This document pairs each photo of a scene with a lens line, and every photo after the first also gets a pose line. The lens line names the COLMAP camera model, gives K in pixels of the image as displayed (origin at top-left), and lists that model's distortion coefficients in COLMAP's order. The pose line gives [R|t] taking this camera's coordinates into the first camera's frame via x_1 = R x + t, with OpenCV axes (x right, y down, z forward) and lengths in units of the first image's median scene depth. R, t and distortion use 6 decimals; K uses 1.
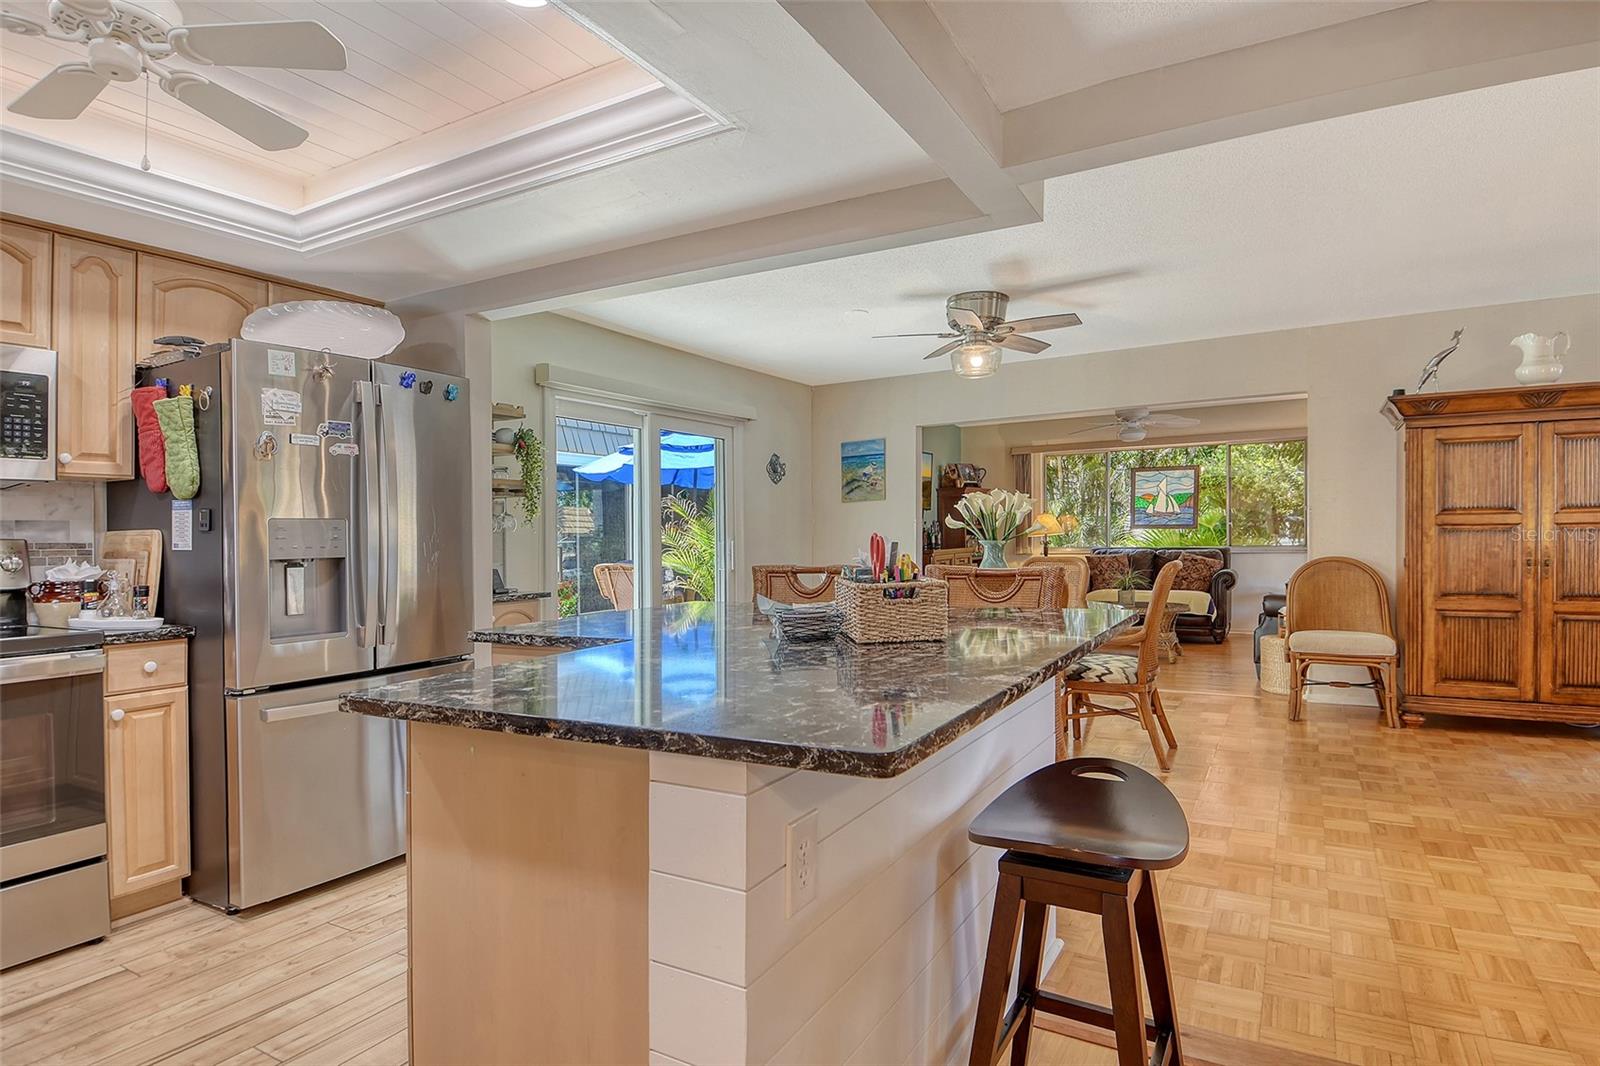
lens RADIAL K [[848.1, 0, 816.6], [0, 848.1, 529.5], [0, 0, 1]] dist [0.045808, -0.039629]
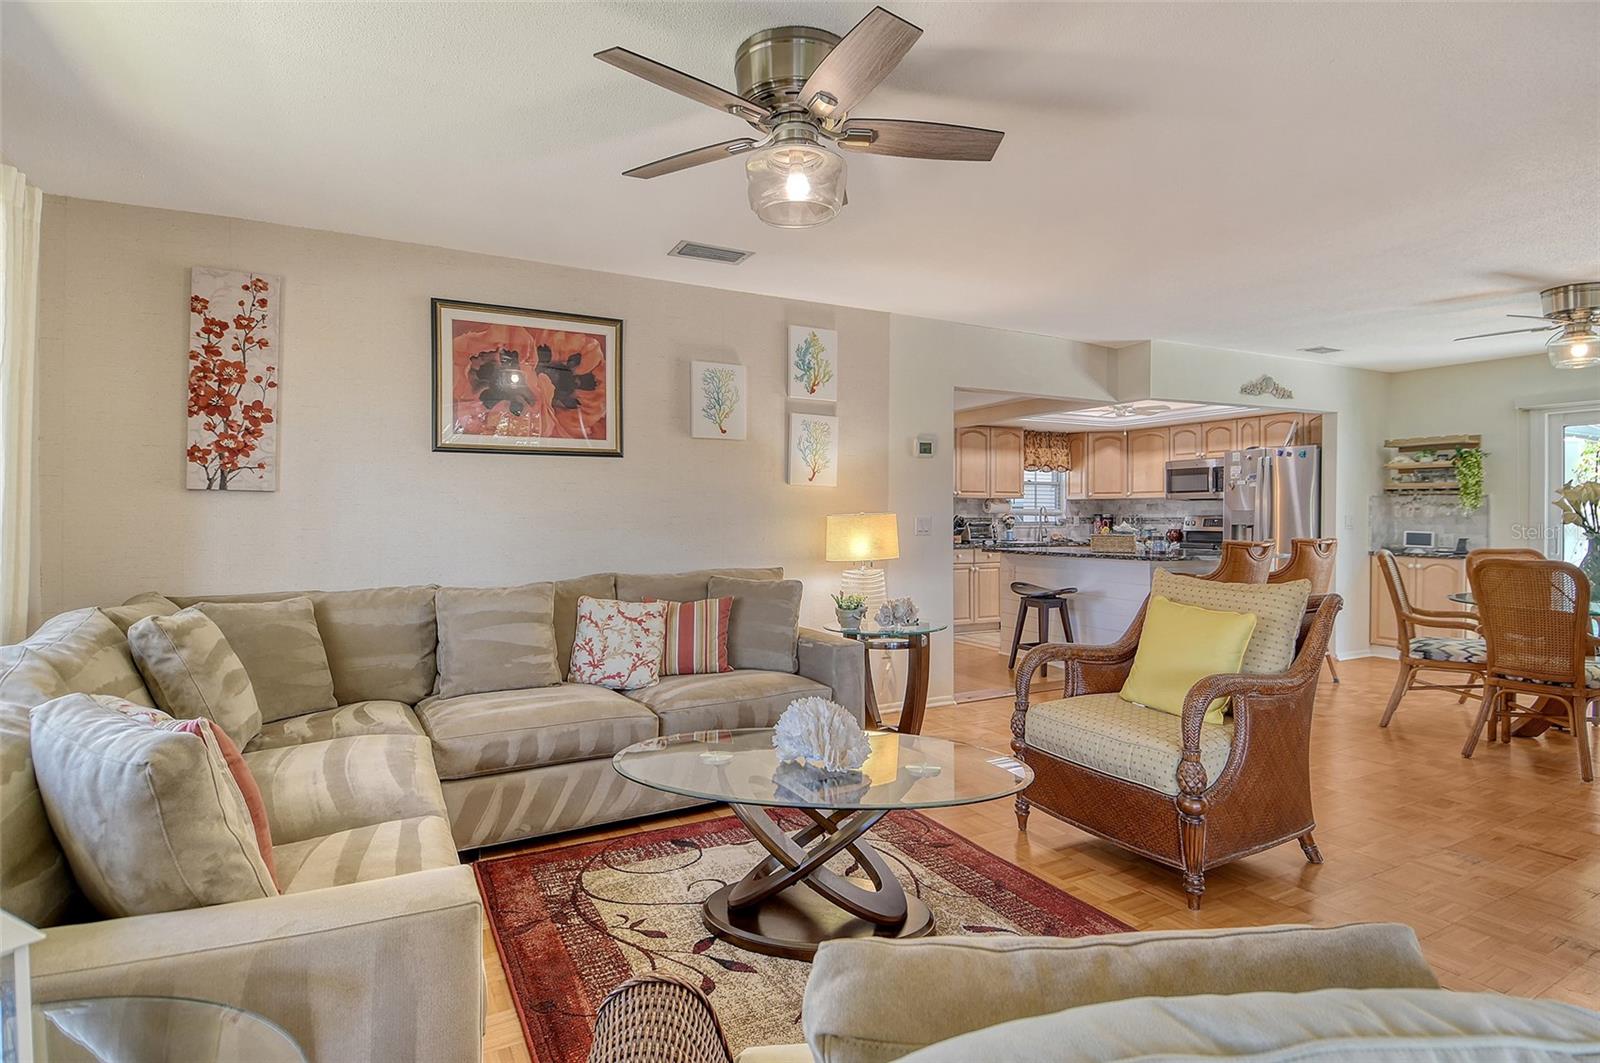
lens RADIAL K [[848.1, 0, 838.0], [0, 848.1, 522.7], [0, 0, 1]] dist [0.045808, -0.039629]
pose [[-0.495778, 0.023874, -0.868121, 1.532693], [0.011437, 0.999715, 0.020962, -0.029229], [0.868374, 0.000464, -0.495910, 0.767068]]
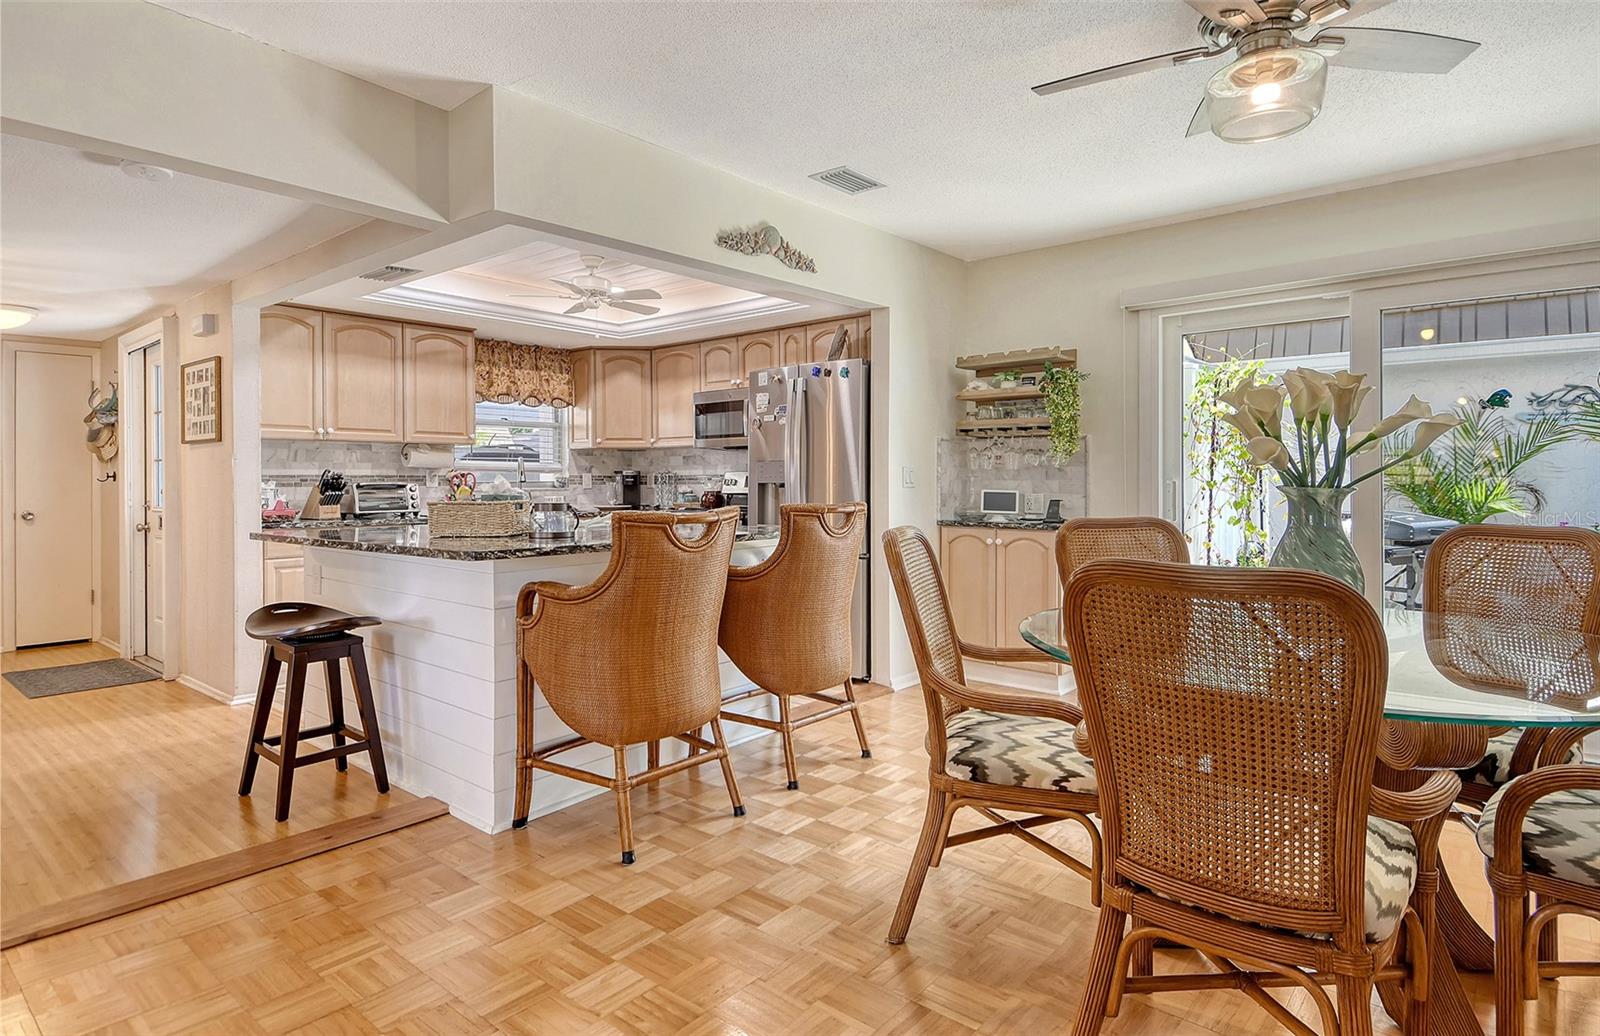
lens RADIAL K [[850.8, 0, 828.2], [0, 850.8, 468.3], [0, 0, 1]] dist [0.006757, -0.012775]
pose [[-0.156691, 0.002193, -0.987645, 0.714745], [0.010601, 0.999944, 0.000539, 0.001509], [0.987591, -0.010385, -0.156705, 0.866371]]
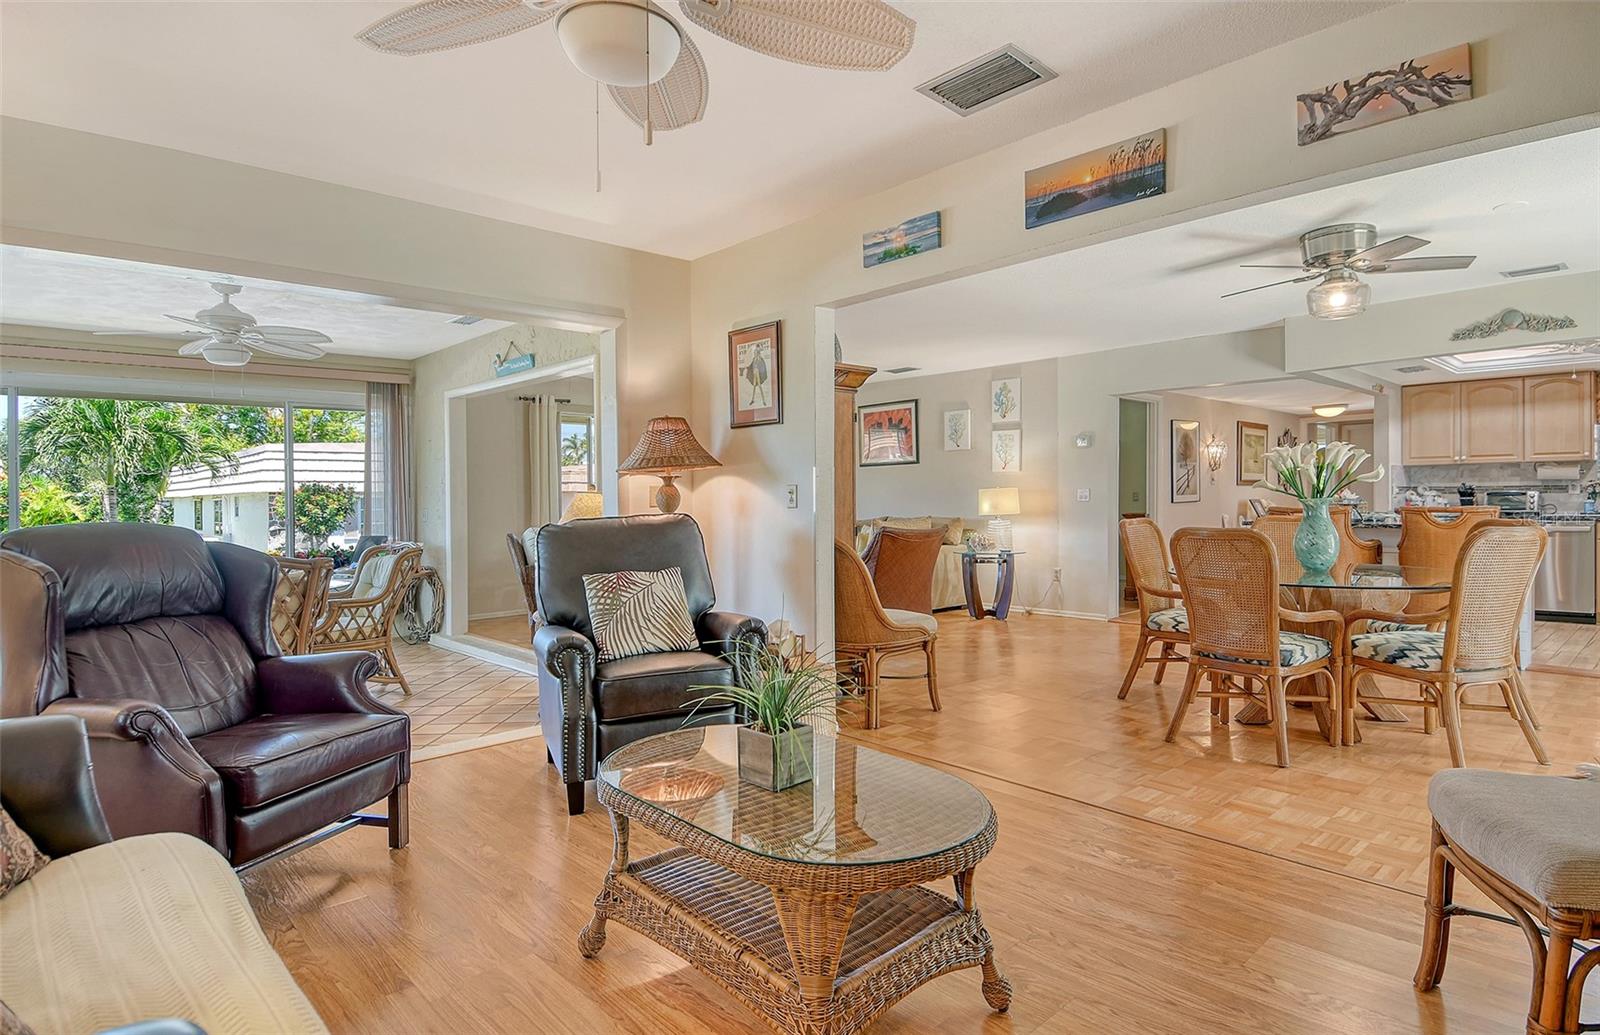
lens RADIAL K [[850.8, 0, 845.1], [0, 850.8, 496.8], [0, 0, 1]] dist [0.006757, -0.012775]
pose [[-0.964584, 0.028078, 0.262277, 0.476298], [0.026642, 0.999604, -0.009029, 0.006426], [-0.262427, -0.001721, -0.964950, 2.058029]]
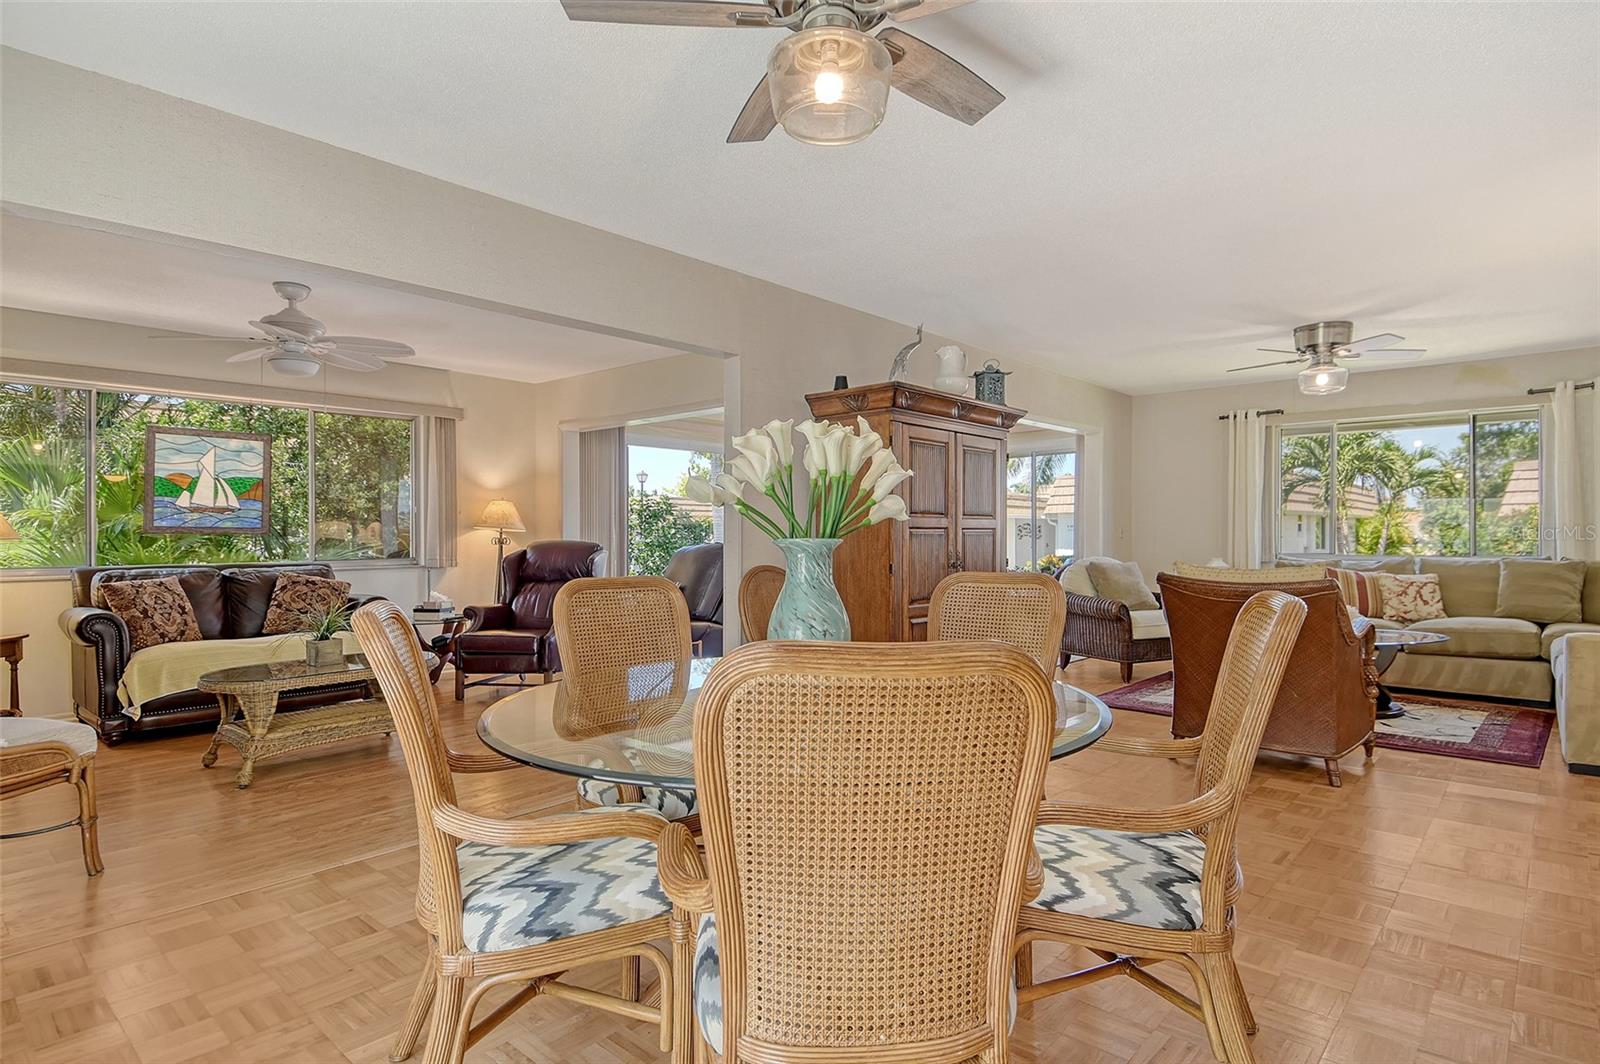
lens RADIAL K [[848.1, 0, 825.1], [0, 848.1, 520.8], [0, 0, 1]] dist [0.045808, -0.039629]
pose [[0.196589, 0.033003, 0.979930, -0.206415], [-0.001991, 0.999445, -0.033261, 0.019452], [-0.980484, 0.004587, 0.196546, 0.944236]]
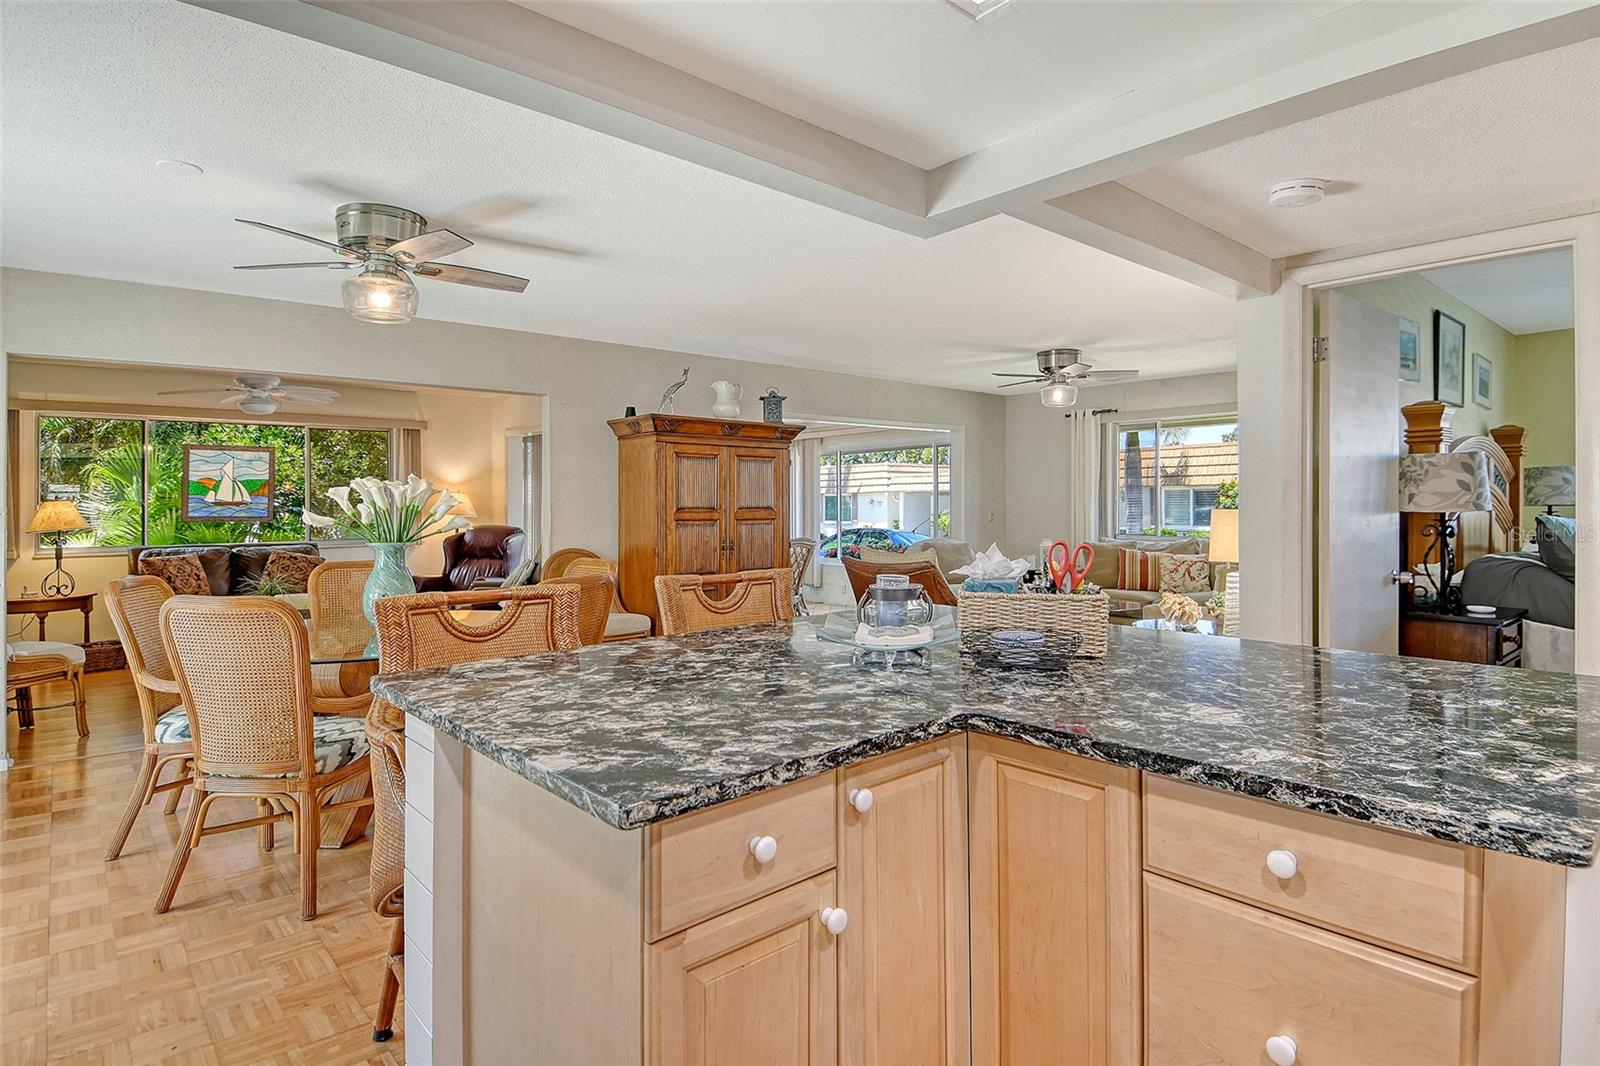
lens RADIAL K [[848.1, 0, 818.6], [0, 848.1, 481.4], [0, 0, 1]] dist [0.045808, -0.039629]
pose [[0.318743, 0.042899, 0.946870, -0.400712], [-0.001693, 0.998999, -0.044691, -0.006877], [-0.947840, 0.012642, 0.318497, 0.415659]]
